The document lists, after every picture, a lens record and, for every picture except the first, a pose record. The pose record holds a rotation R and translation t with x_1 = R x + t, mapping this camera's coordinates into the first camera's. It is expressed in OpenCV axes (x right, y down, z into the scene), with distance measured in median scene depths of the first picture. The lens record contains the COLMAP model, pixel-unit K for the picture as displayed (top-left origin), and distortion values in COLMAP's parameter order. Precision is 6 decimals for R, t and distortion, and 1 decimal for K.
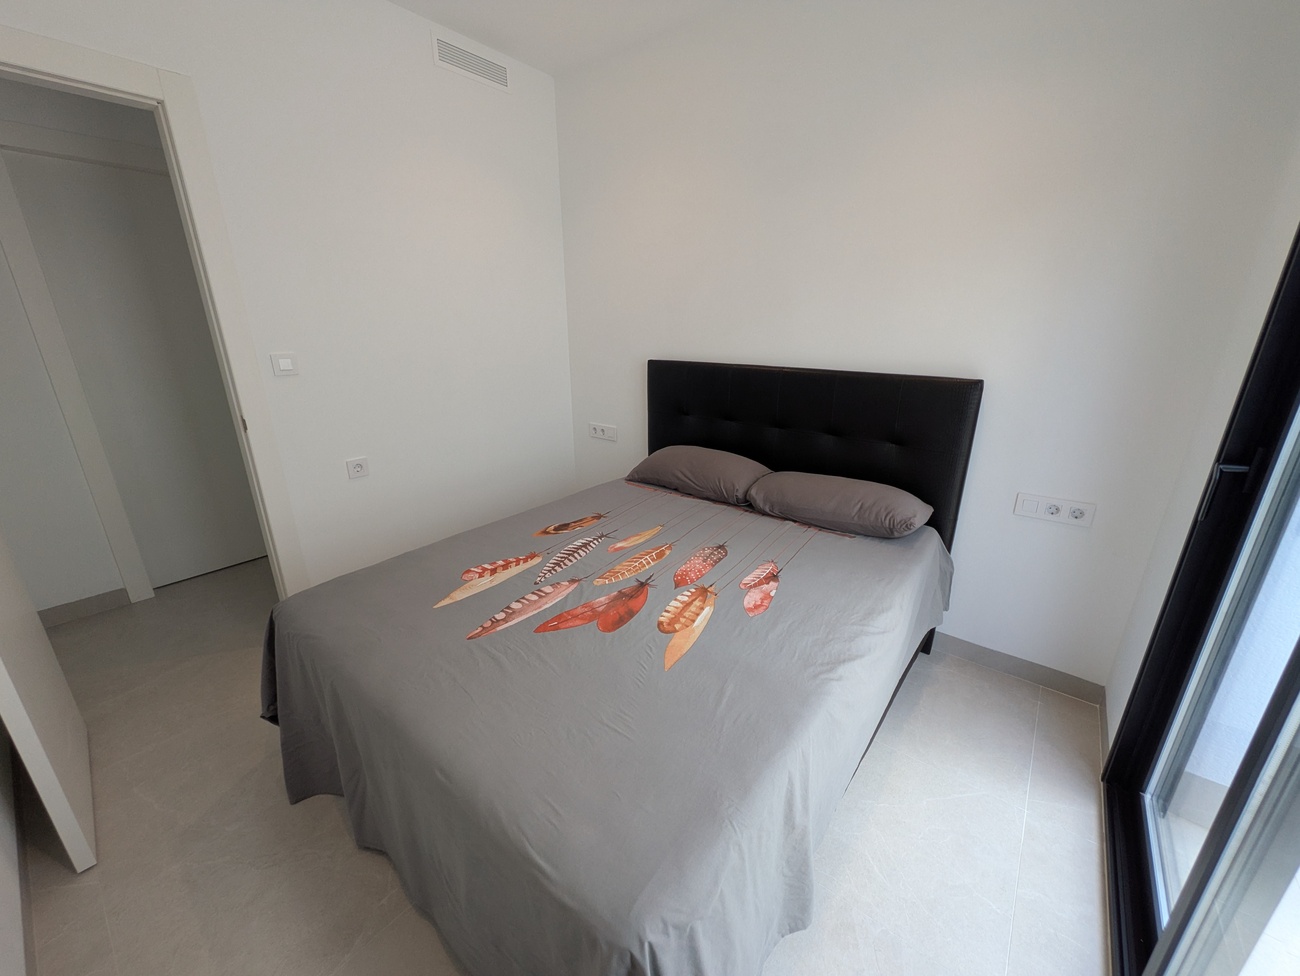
lens RADIAL K [[512.6, 0, 655.4], [0, 512.6, 482.4], [0, 0, 1]] dist [-0.000642, 0.000132]
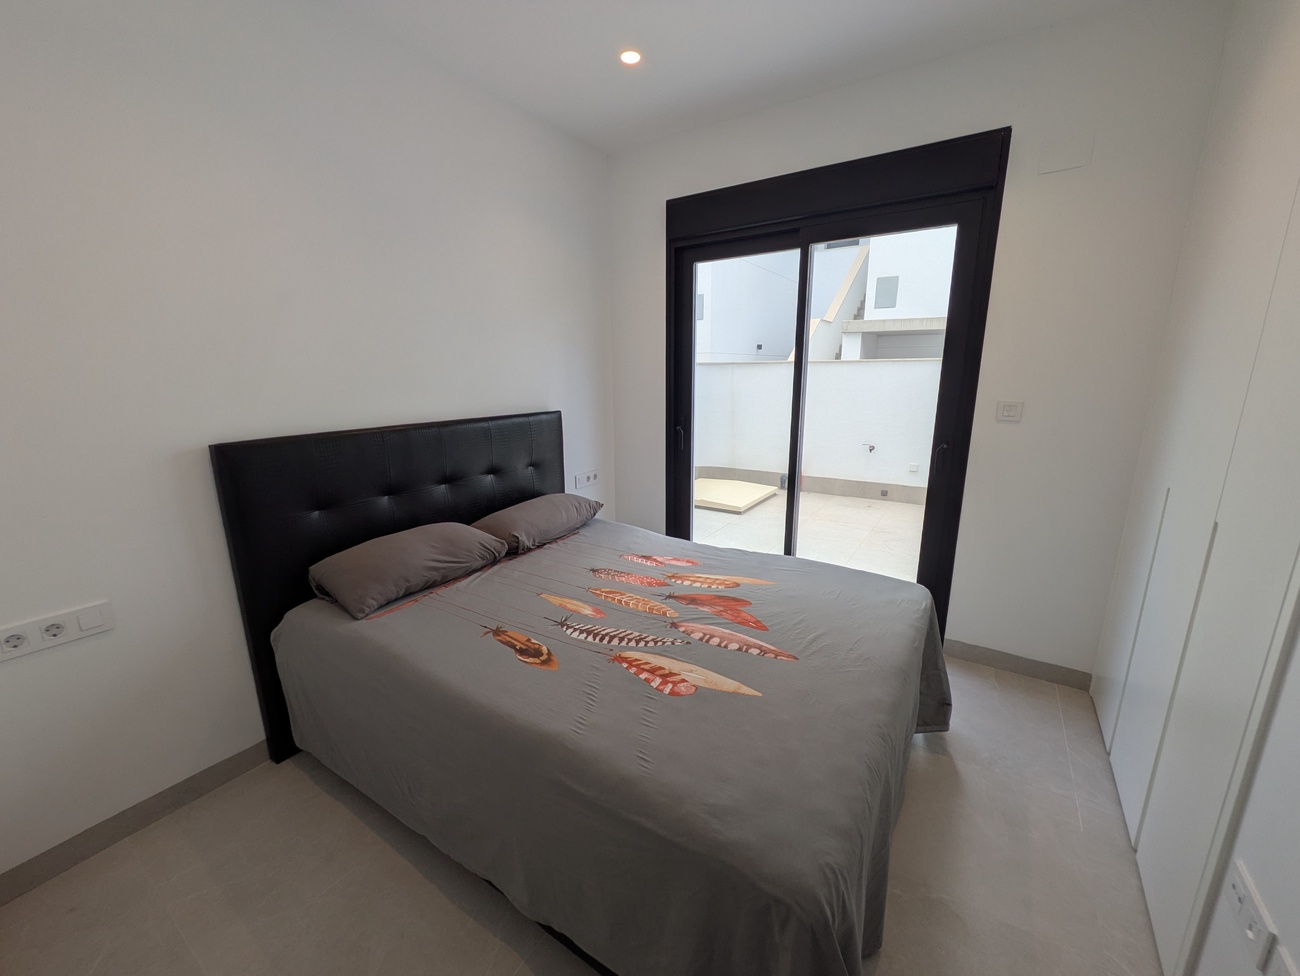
lens RADIAL K [[512.6, 0, 638.0], [0, 512.6, 487.6], [0, 0, 1]] dist [-0.000642, 0.000132]
pose [[-0.074929, -0.222548, 0.972038, -1.051620], [0.312733, 0.920357, 0.234822, -0.309851], [-0.946881, 0.321583, 0.000637, 0.966146]]
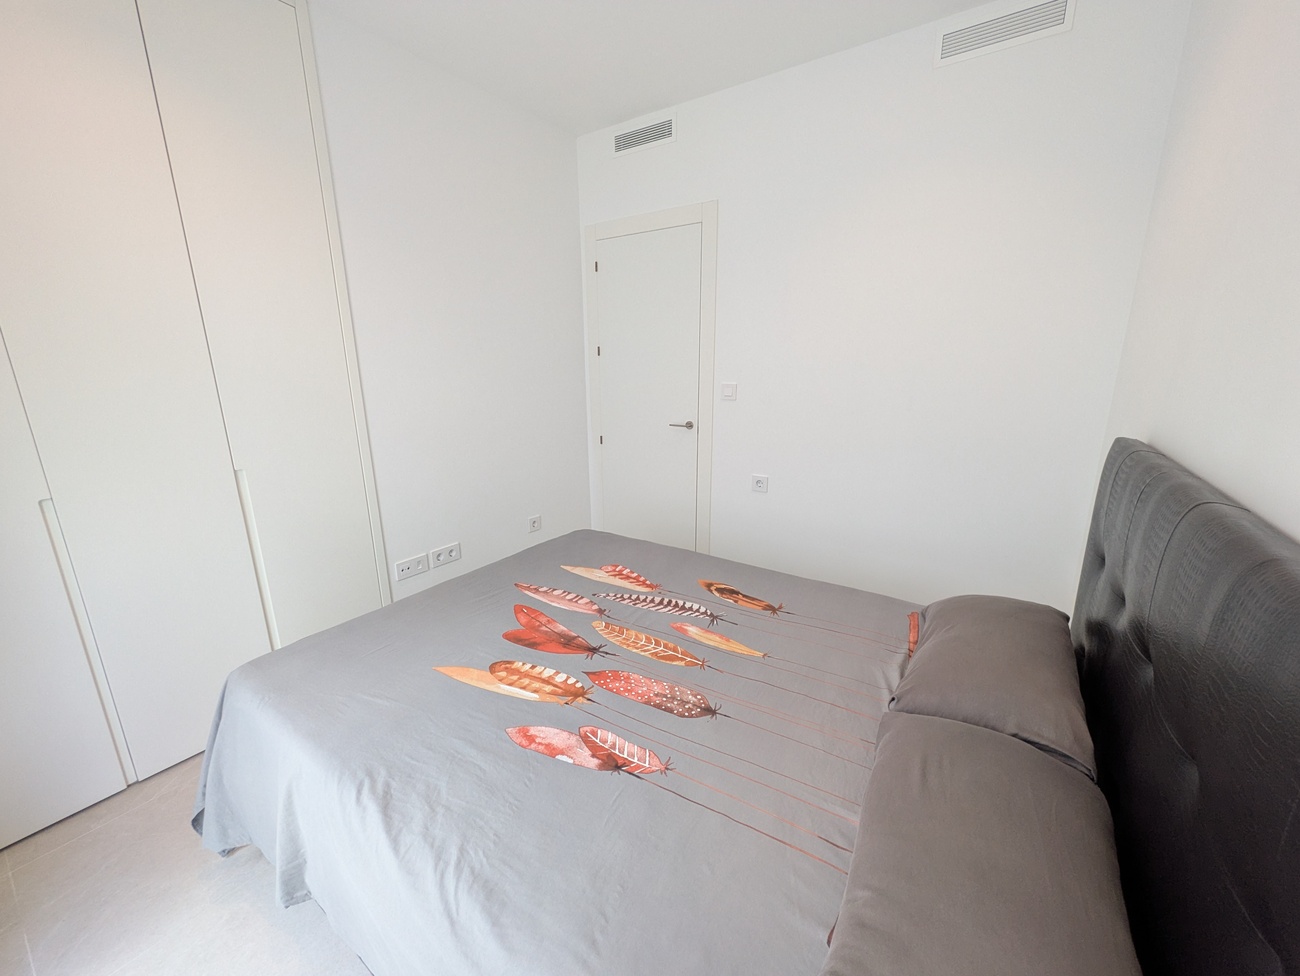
lens RADIAL K [[512.6, 0, 644.6], [0, 512.6, 489.9], [0, 0, 1]] dist [-0.000642, 0.000132]
pose [[0.065881, 0.253466, -0.965098, 0.760950], [-0.298635, 0.927875, 0.223304, -0.283011], [0.952091, 0.273501, 0.136823, 0.864487]]
